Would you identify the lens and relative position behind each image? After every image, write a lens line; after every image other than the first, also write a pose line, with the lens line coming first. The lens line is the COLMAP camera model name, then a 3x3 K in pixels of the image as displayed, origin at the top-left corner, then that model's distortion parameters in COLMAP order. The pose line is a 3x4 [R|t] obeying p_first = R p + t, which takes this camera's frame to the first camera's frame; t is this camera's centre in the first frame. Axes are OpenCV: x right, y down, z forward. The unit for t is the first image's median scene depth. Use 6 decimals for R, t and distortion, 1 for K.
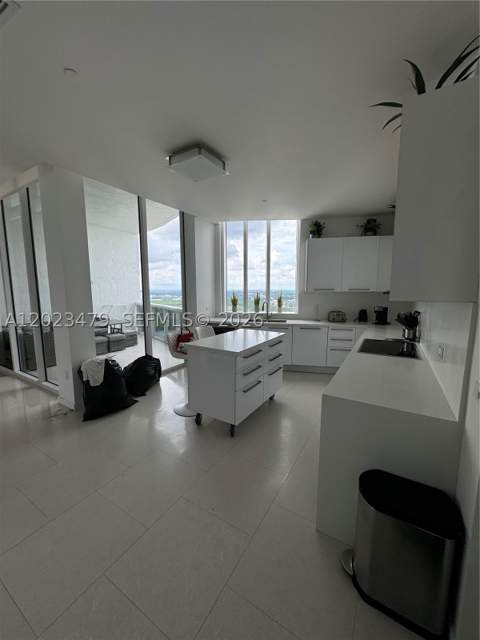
lens RADIAL K [[255.1, 0, 241.6], [0, 255.1, 320.8], [0, 0, 1]] dist [-0.000512, -0.000420]
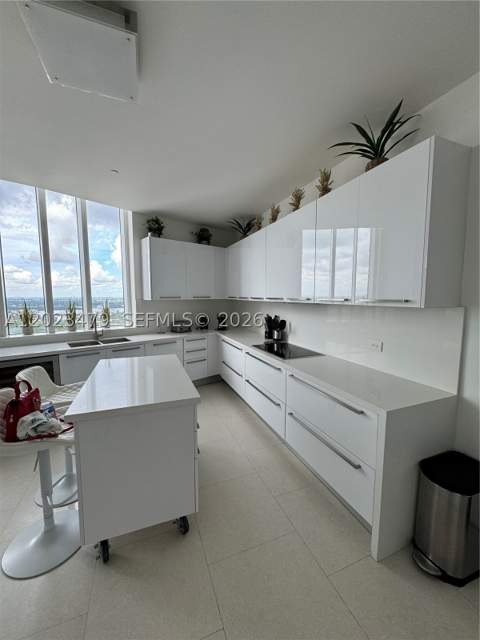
lens RADIAL K [[255.1, 0, 241.3], [0, 255.1, 320.4], [0, 0, 1]] dist [-0.000512, -0.000420]
pose [[0.604430, -0.073361, 0.793273, -0.231294], [0.096760, 0.995139, 0.018303, -0.035729], [-0.790760, 0.065694, 0.608590, 0.273271]]
